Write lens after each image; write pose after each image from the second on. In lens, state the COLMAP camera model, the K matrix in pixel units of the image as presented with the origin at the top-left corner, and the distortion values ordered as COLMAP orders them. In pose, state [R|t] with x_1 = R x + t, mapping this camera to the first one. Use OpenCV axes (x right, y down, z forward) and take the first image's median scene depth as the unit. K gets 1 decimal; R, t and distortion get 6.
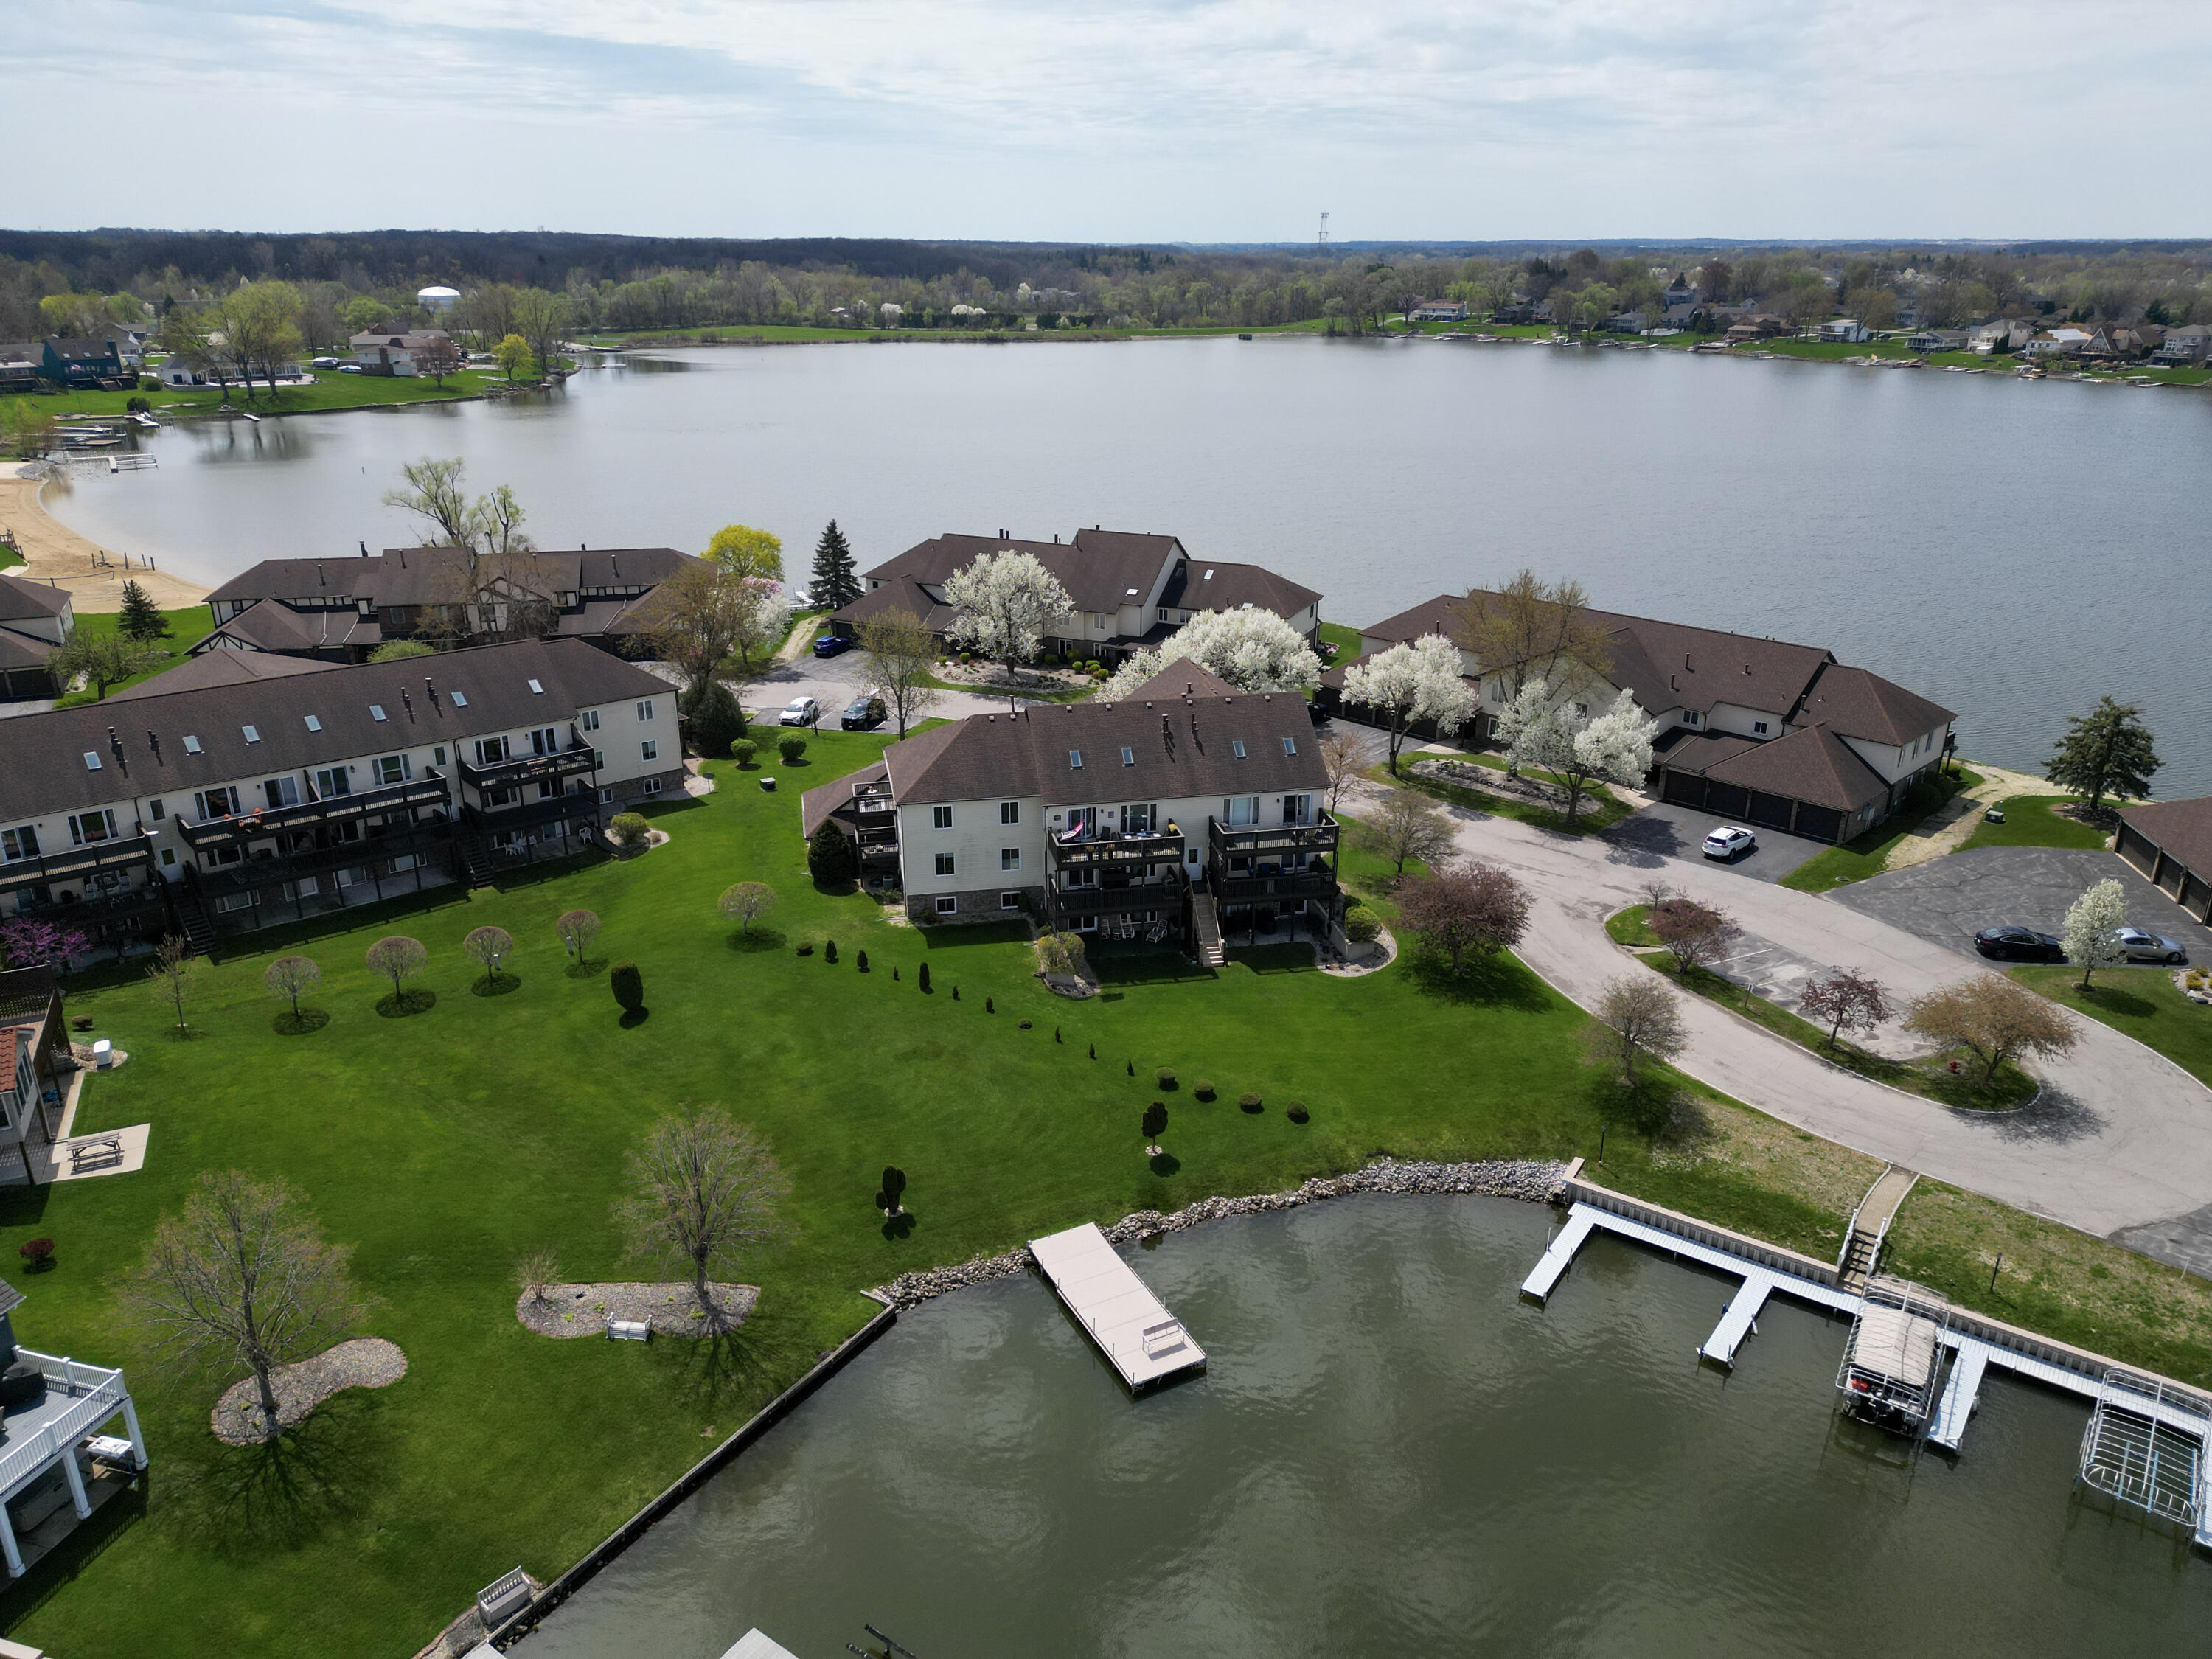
lens RADIAL K [[1569.4, 0, 1116.0], [0, 1569.4, 827.9], [0, 0, 1]] dist [0.081094, -0.056477]
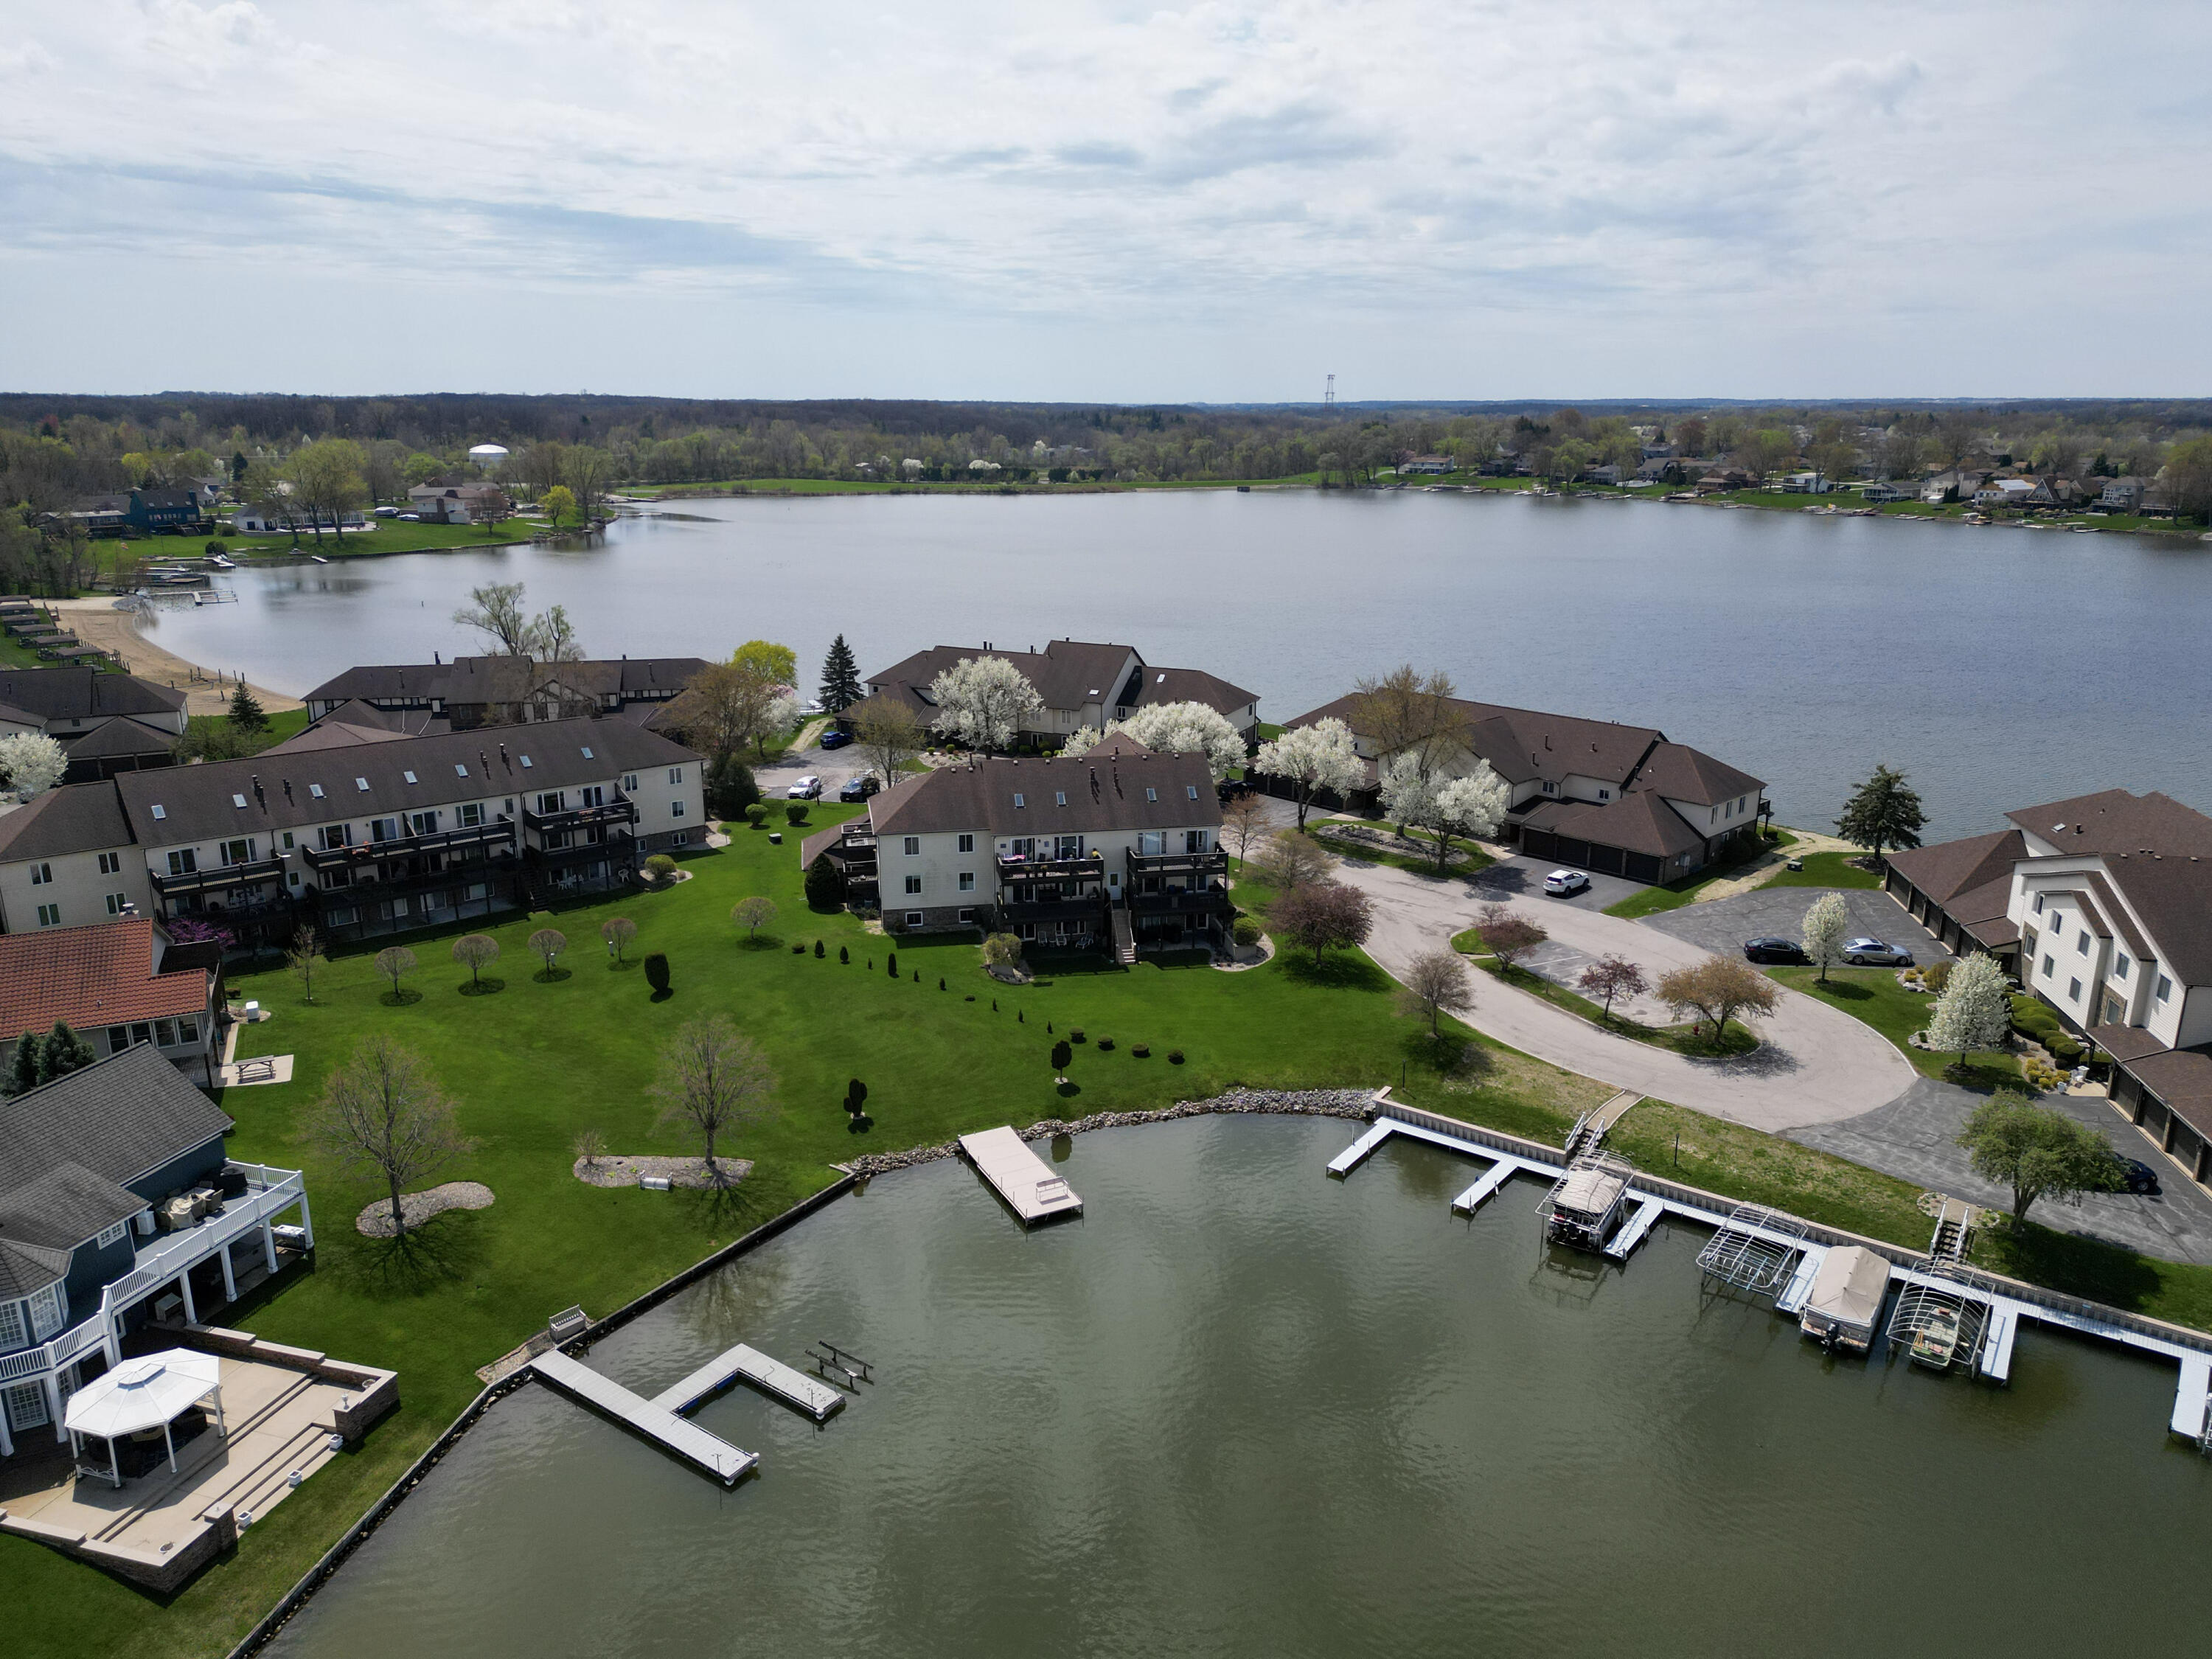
lens RADIAL K [[1588.9, 0, 1117.5], [0, 1588.9, 829.7], [0, 0, 1]] dist [0.094879, -0.059655]
pose [[0.999900, 0.001748, -0.014032, 0.061958], [-0.003047, 0.995657, -0.093052, 0.084950], [0.013808, 0.093086, 0.995562, -0.226403]]
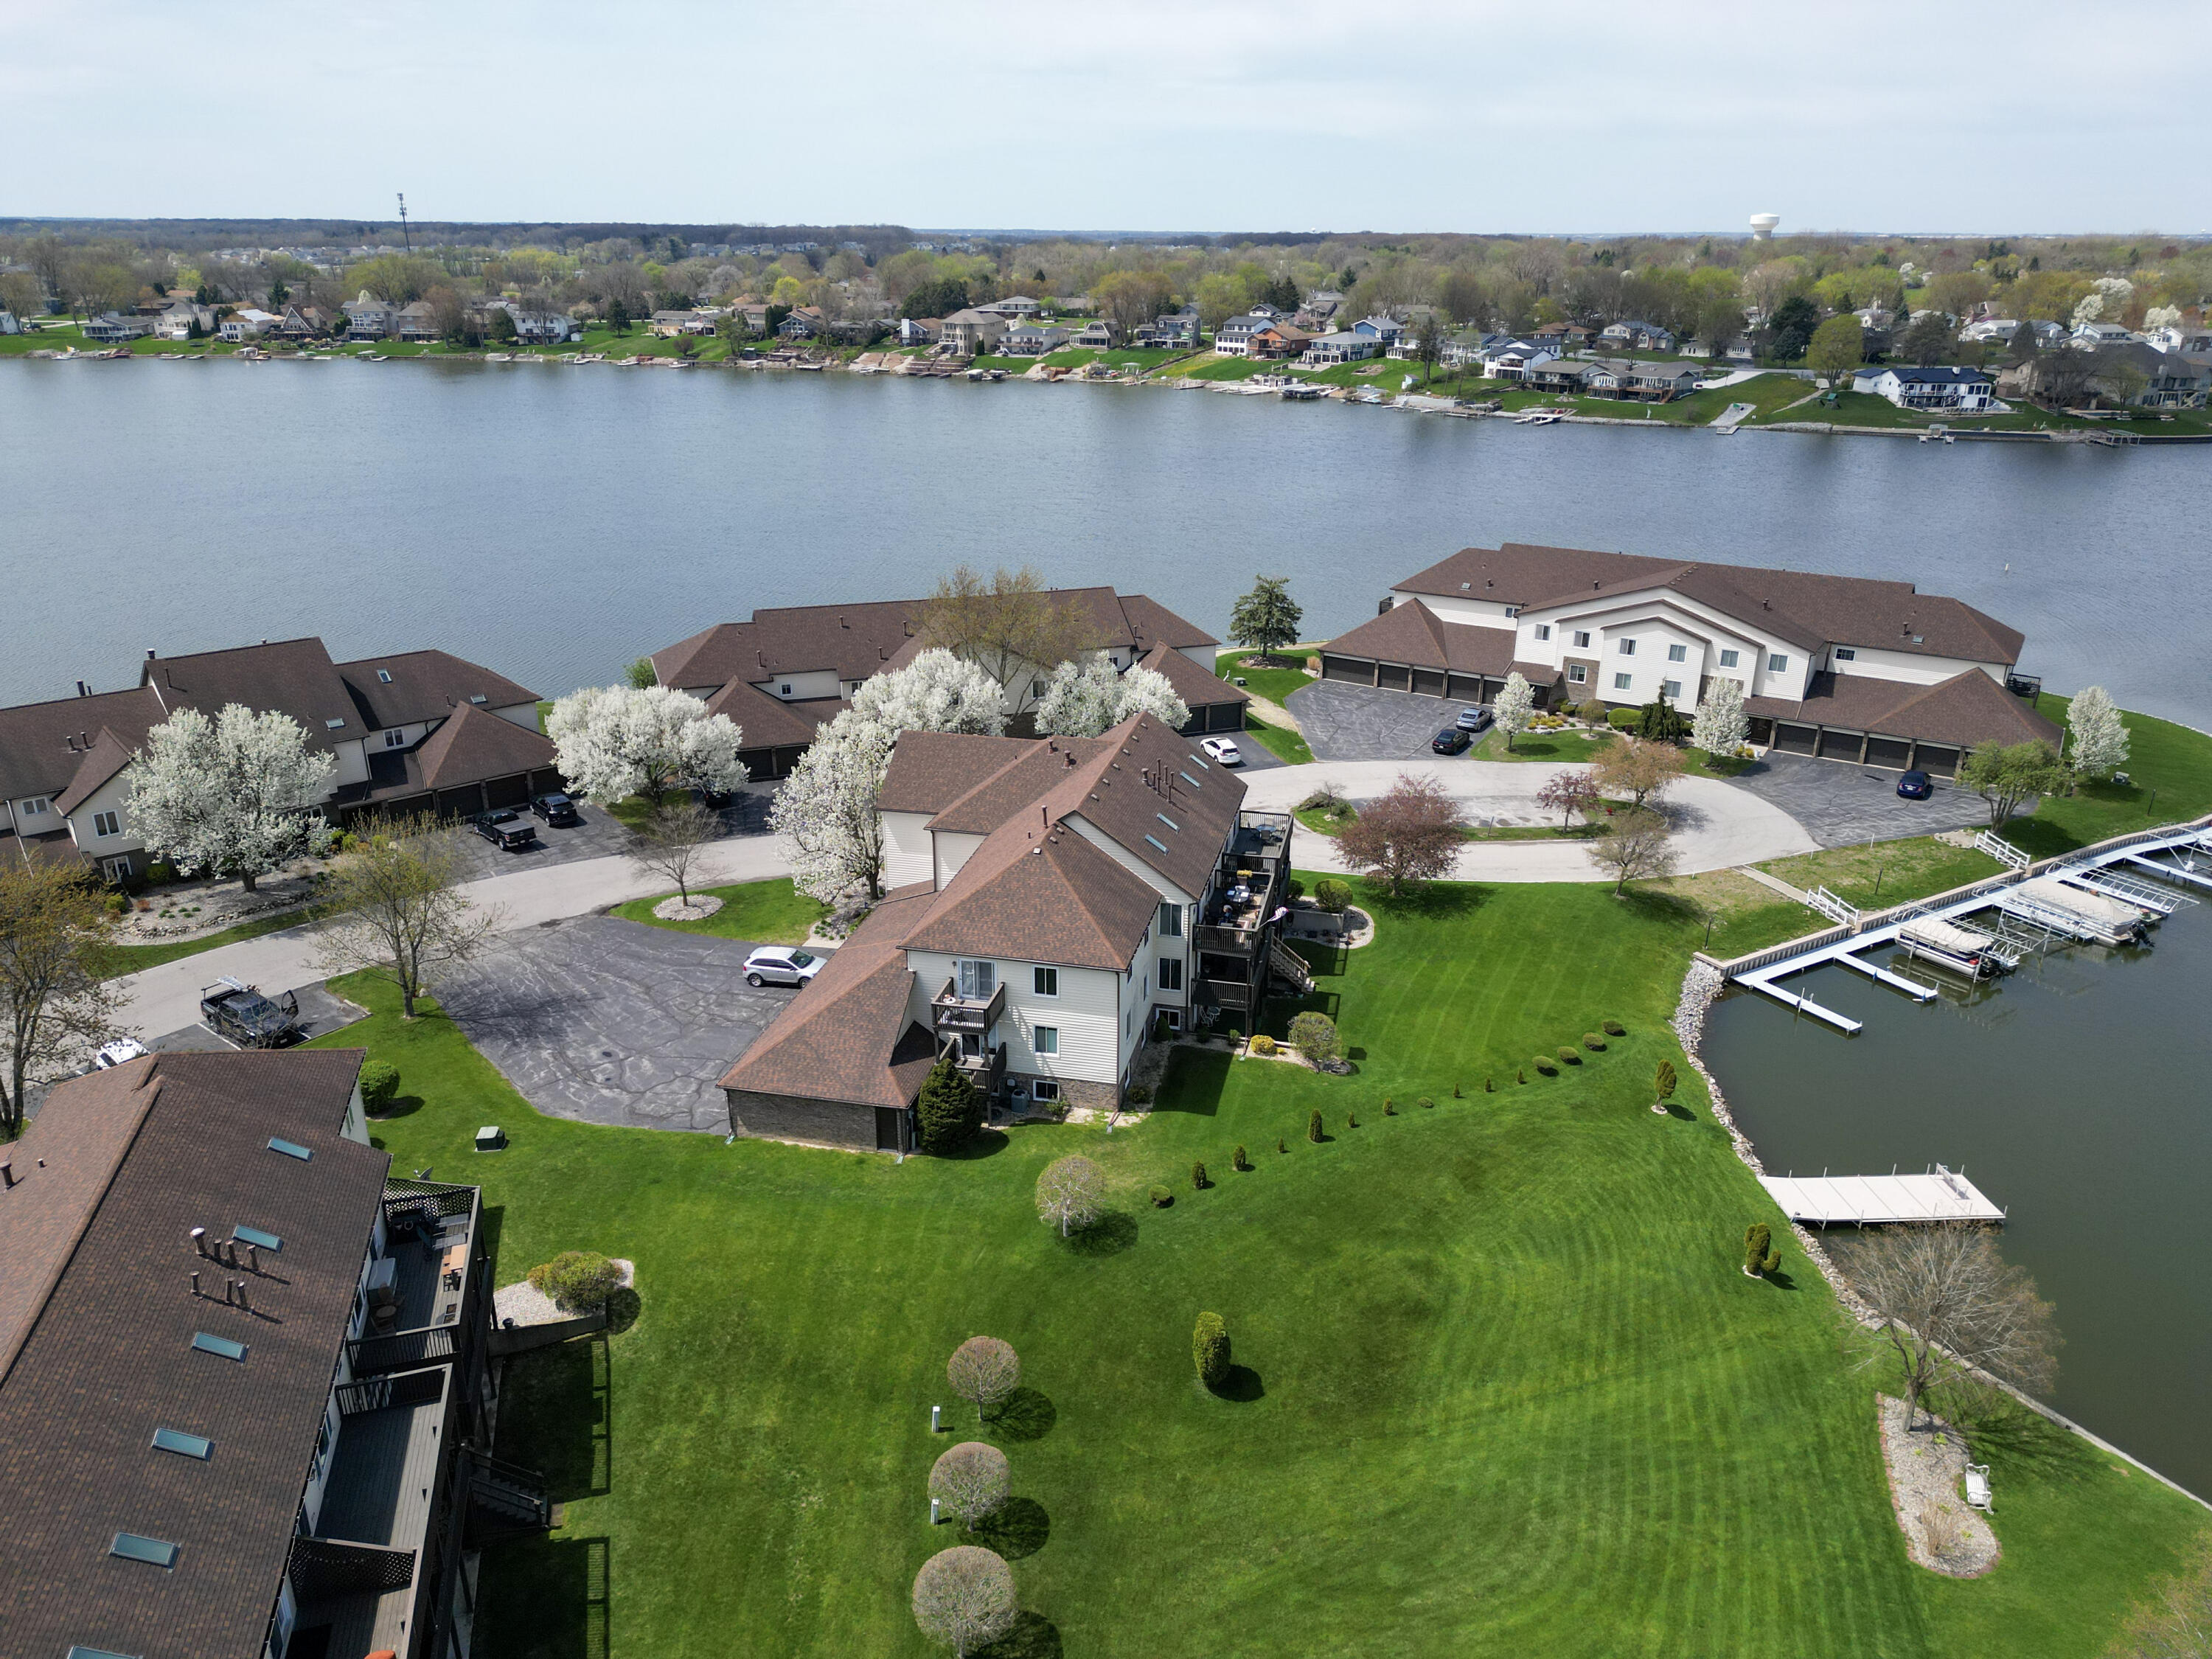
lens RADIAL K [[1588.9, 0, 1117.5], [0, 1588.9, 829.7], [0, 0, 1]] dist [0.094879, -0.059655]
pose [[0.419996, -0.335430, 0.843262, -0.548696], [0.329531, 0.922134, 0.202678, -0.168268], [-0.845585, 0.192757, 0.497827, 0.431712]]
